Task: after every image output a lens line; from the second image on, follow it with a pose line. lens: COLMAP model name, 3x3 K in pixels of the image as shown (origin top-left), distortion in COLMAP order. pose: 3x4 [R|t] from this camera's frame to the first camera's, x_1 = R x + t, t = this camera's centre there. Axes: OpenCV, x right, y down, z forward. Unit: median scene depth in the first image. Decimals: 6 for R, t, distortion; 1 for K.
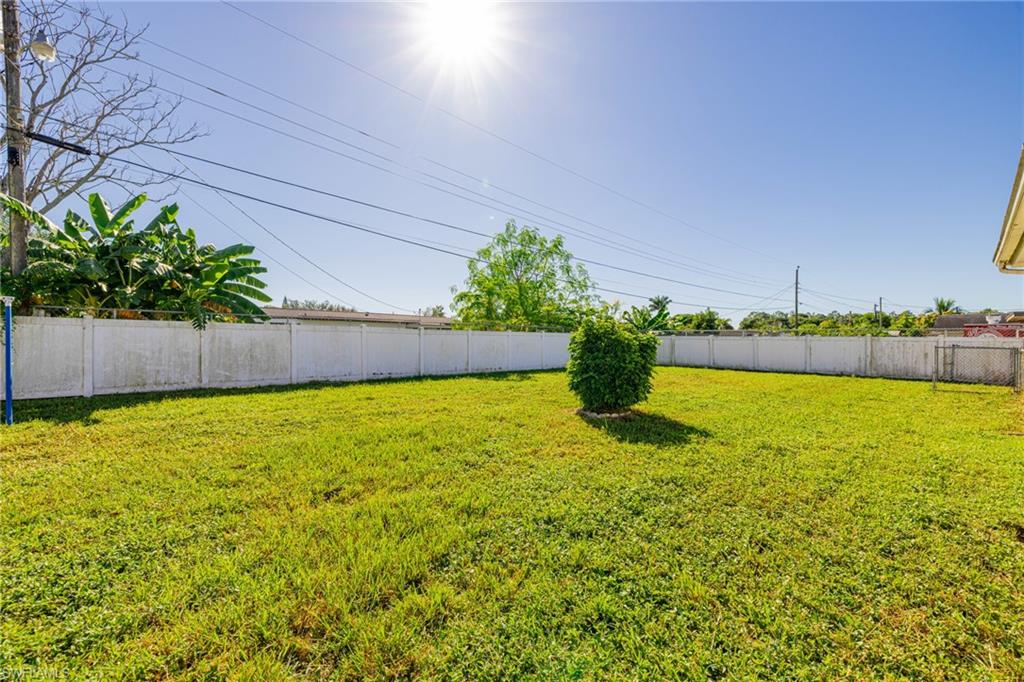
lens RADIAL K [[432.5, 0, 515.6], [0, 432.5, 336.9], [0, 0, 1]] dist [0.000937, 0.000944]
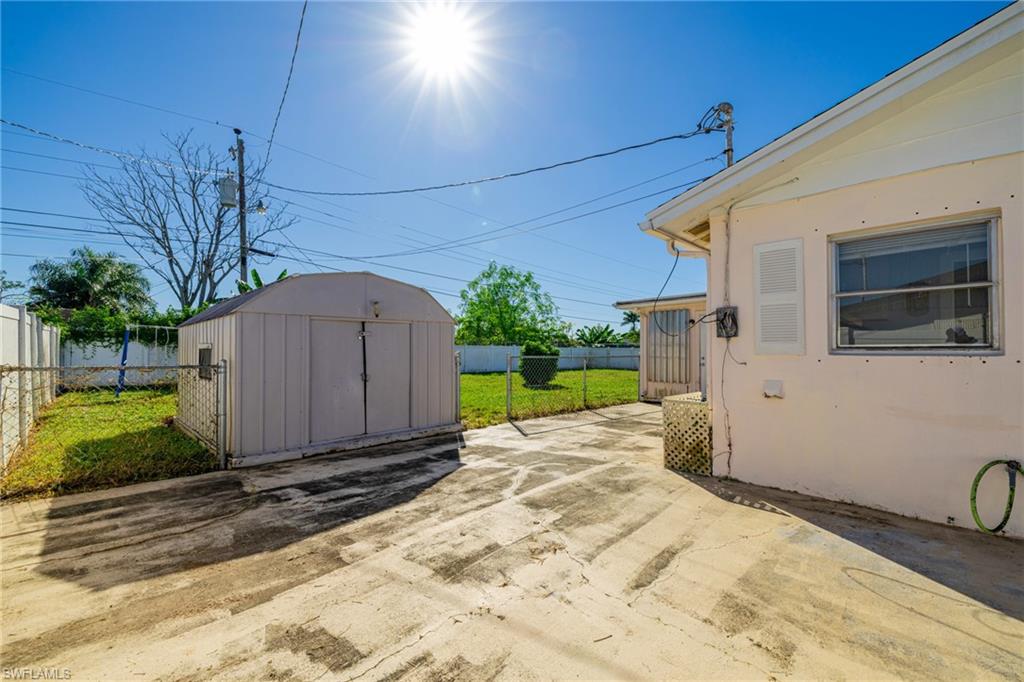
lens RADIAL K [[432.5, 0, 512.0], [0, 432.5, 345.5], [0, 0, 1]] dist [0.000937, 0.000944]
pose [[0.999618, -0.004885, 0.027215, 0.009503], [0.005066, 0.999966, -0.006573, -0.001371], [-0.027182, 0.006708, 0.999608, -0.318095]]
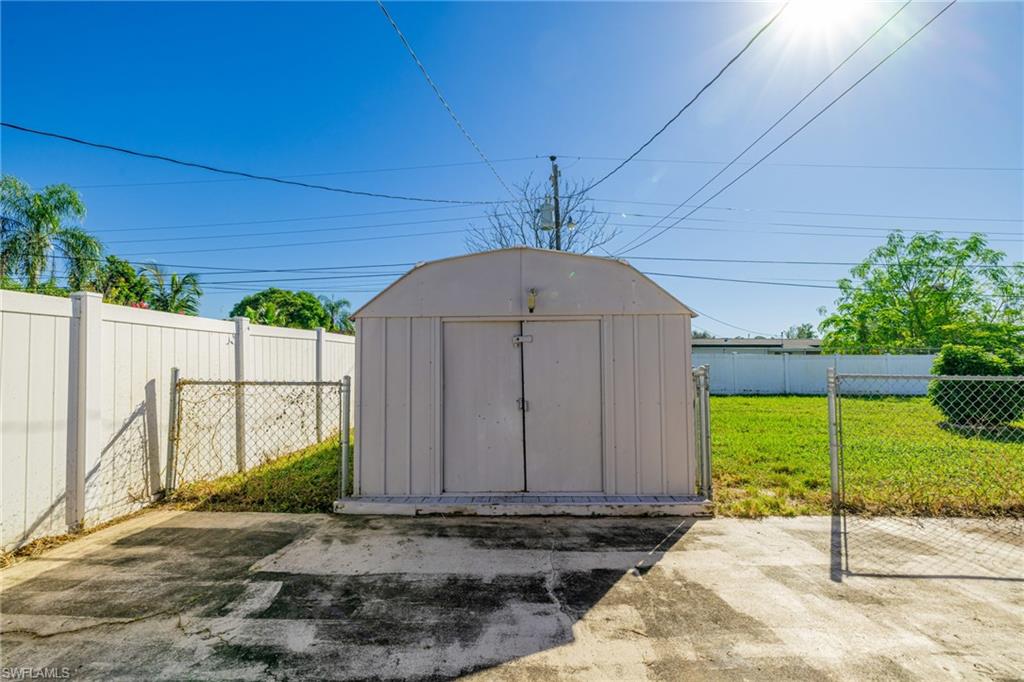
lens RADIAL K [[432.5, 0, 509.1], [0, 432.5, 344.9], [0, 0, 1]] dist [0.000937, 0.000944]
pose [[0.710411, -0.037684, -0.702777, 0.041652], [0.011981, 0.999068, -0.041461, -0.002349], [0.703685, 0.021034, 0.710201, -0.199441]]
